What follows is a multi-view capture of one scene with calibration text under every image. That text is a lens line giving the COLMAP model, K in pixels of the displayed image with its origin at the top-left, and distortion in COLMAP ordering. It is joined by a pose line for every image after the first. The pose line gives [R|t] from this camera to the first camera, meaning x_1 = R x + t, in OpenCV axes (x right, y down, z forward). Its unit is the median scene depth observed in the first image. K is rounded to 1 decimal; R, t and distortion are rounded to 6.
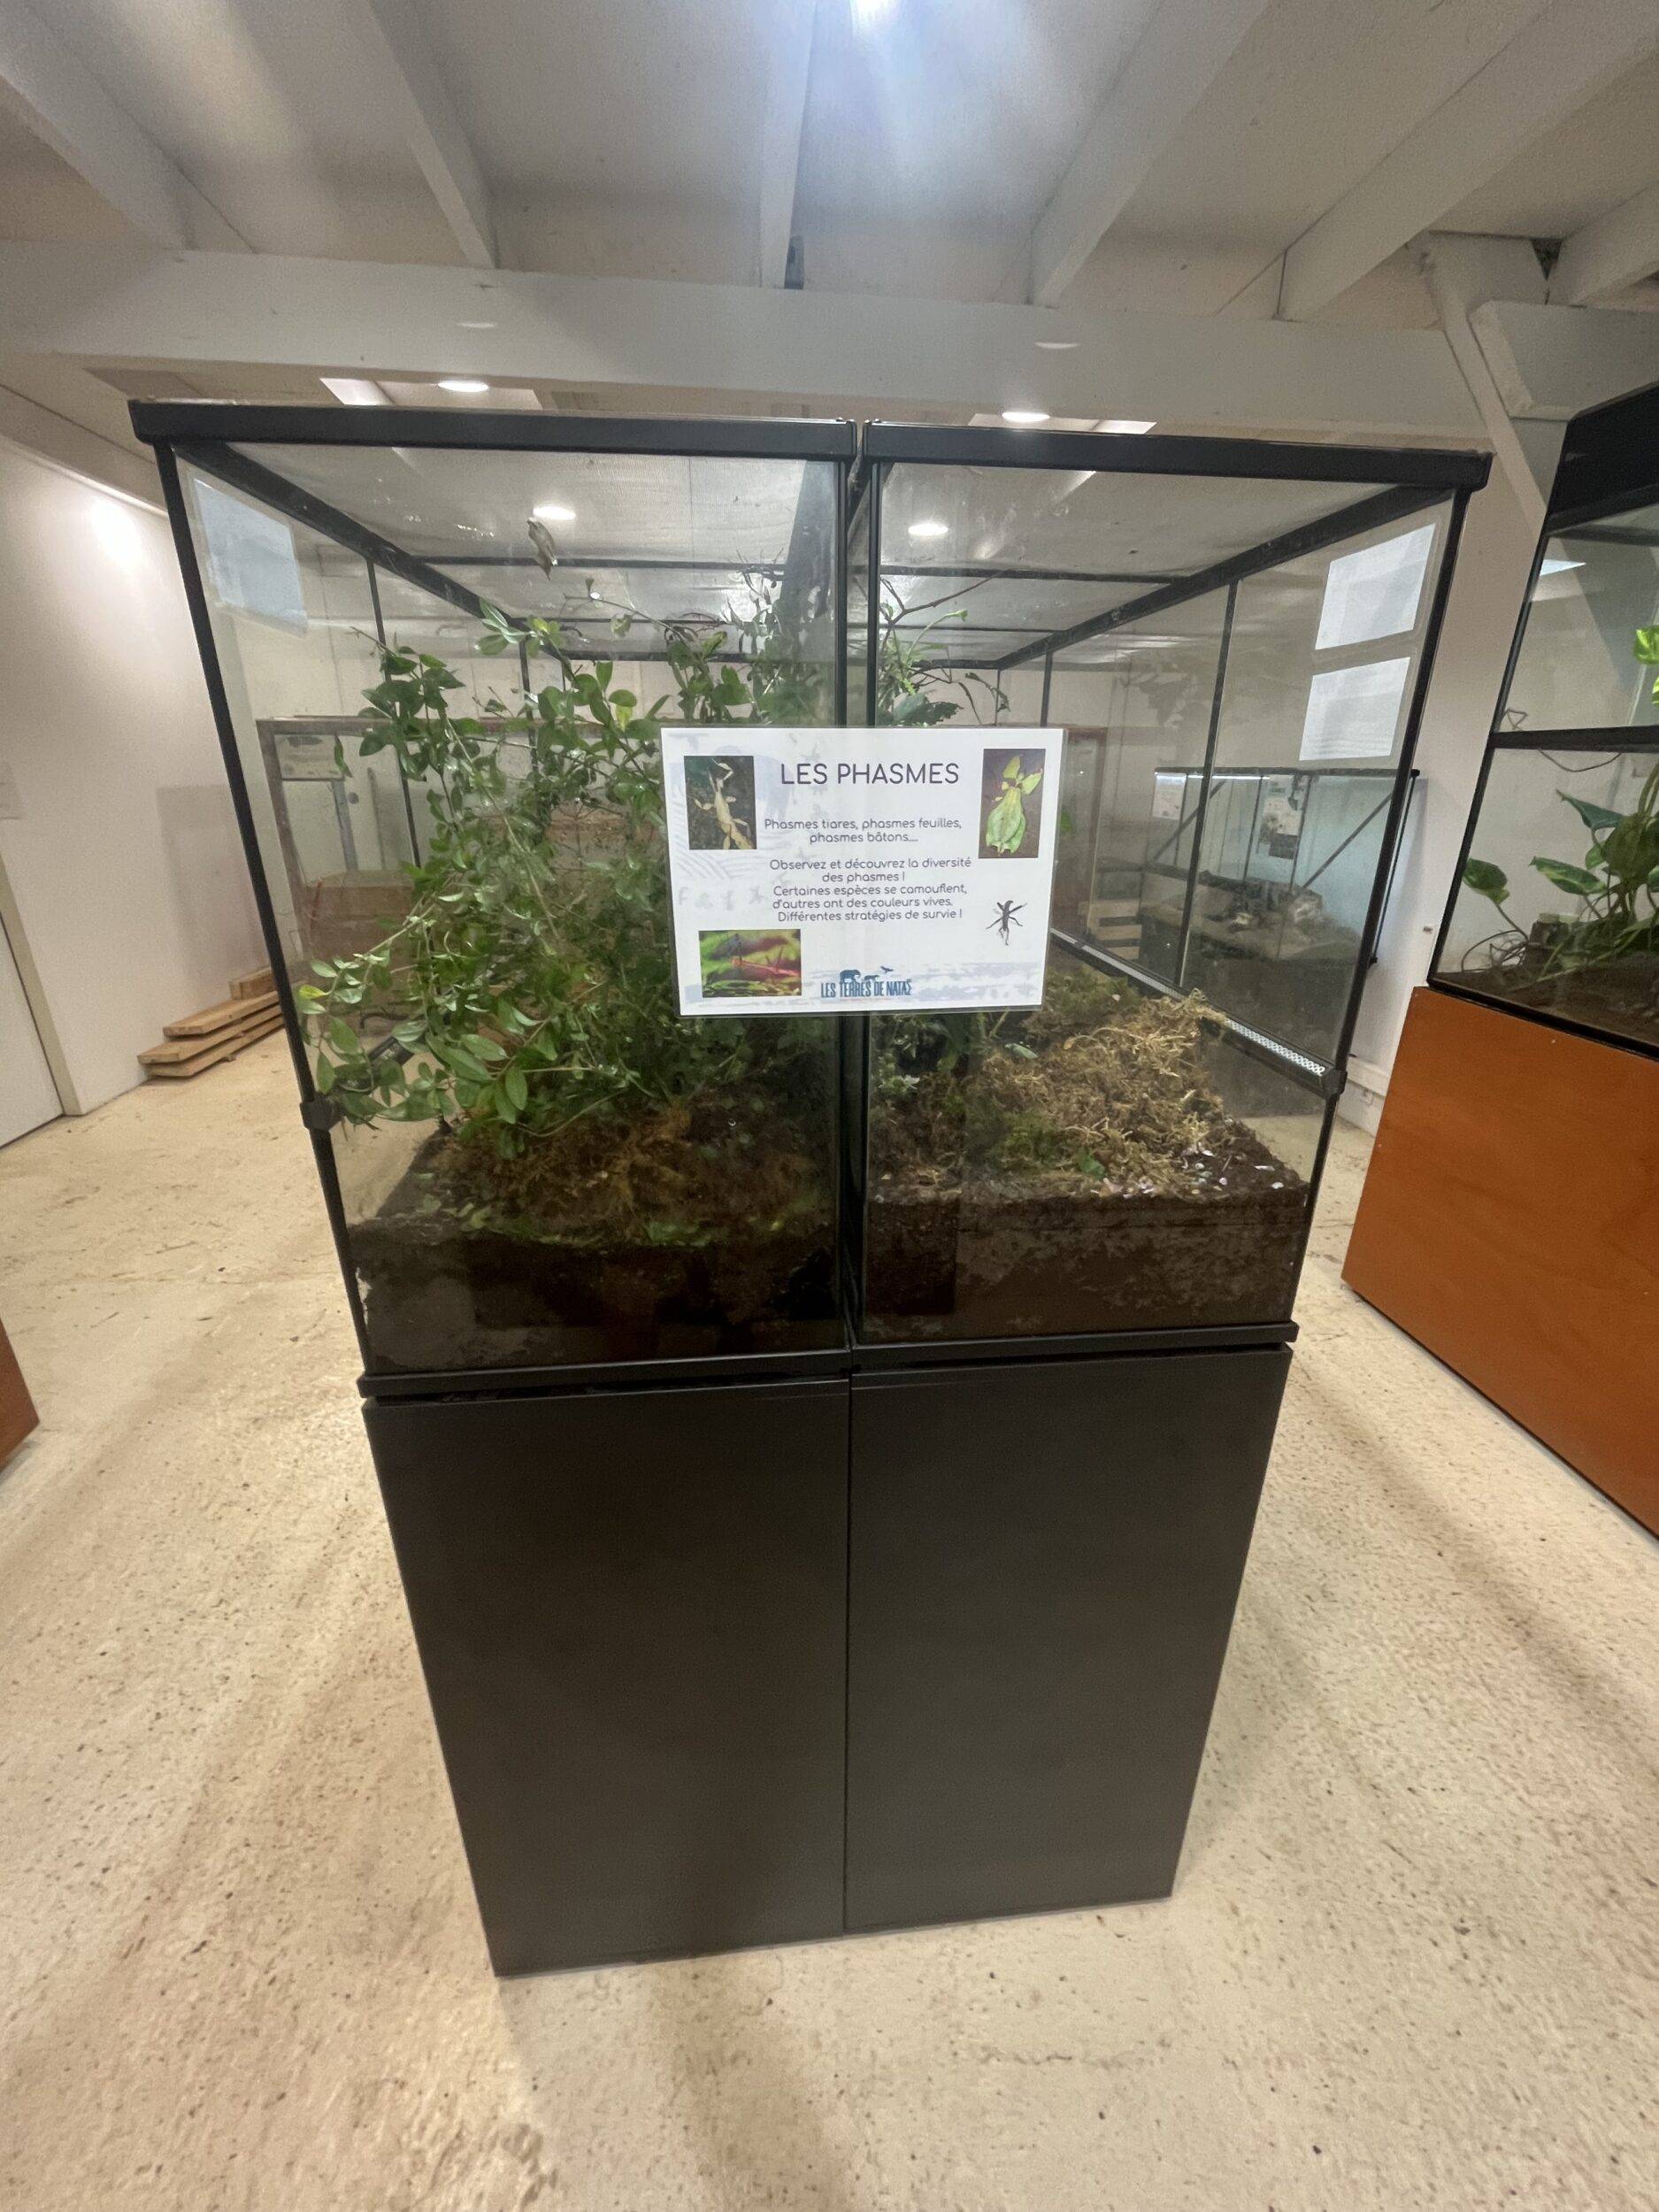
lens RADIAL K [[885.9, 0, 833.2], [0, 885.9, 1109.2], [0, 0, 1]] dist [-0.007622, -0.000648]
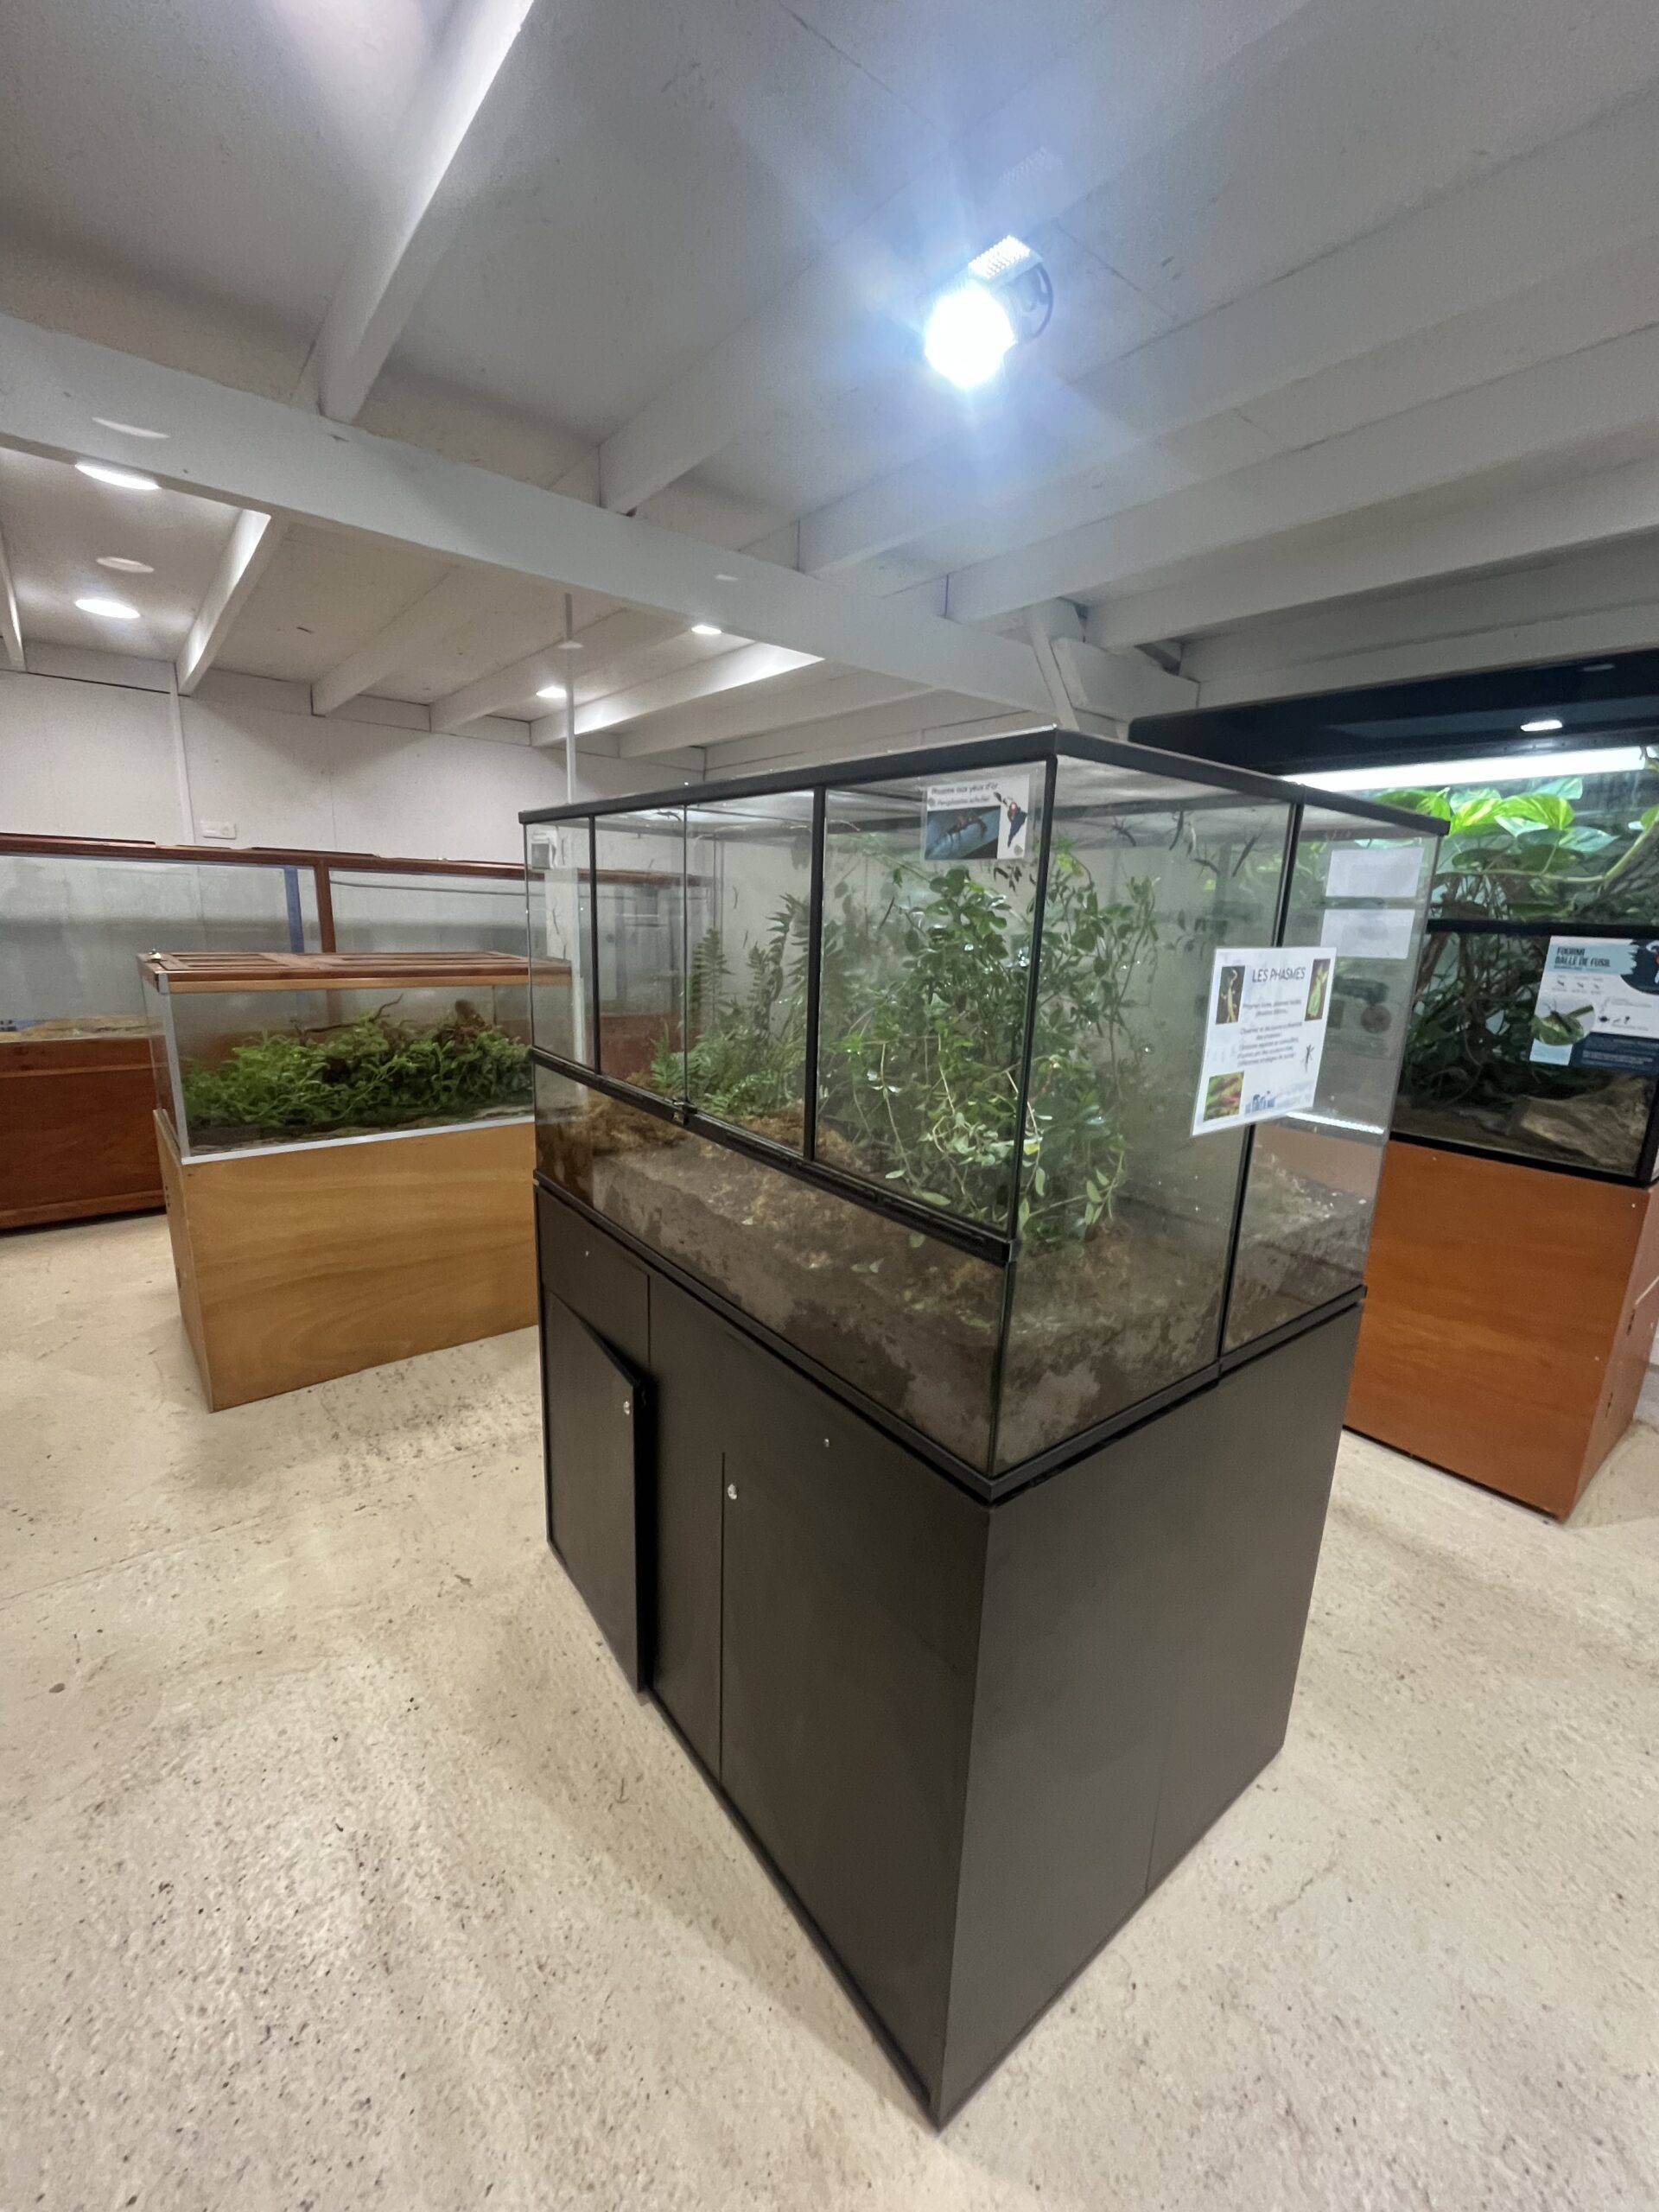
lens RADIAL K [[885.9, 0, 828.3], [0, 885.9, 1104.8], [0, 0, 1]] dist [-0.007622, -0.000648]
pose [[0.846263, -0.091515, 0.524846, -1.408251], [0.161337, 0.982900, -0.088755, -0.121422], [-0.507749, 0.159787, 0.846557, 0.073520]]
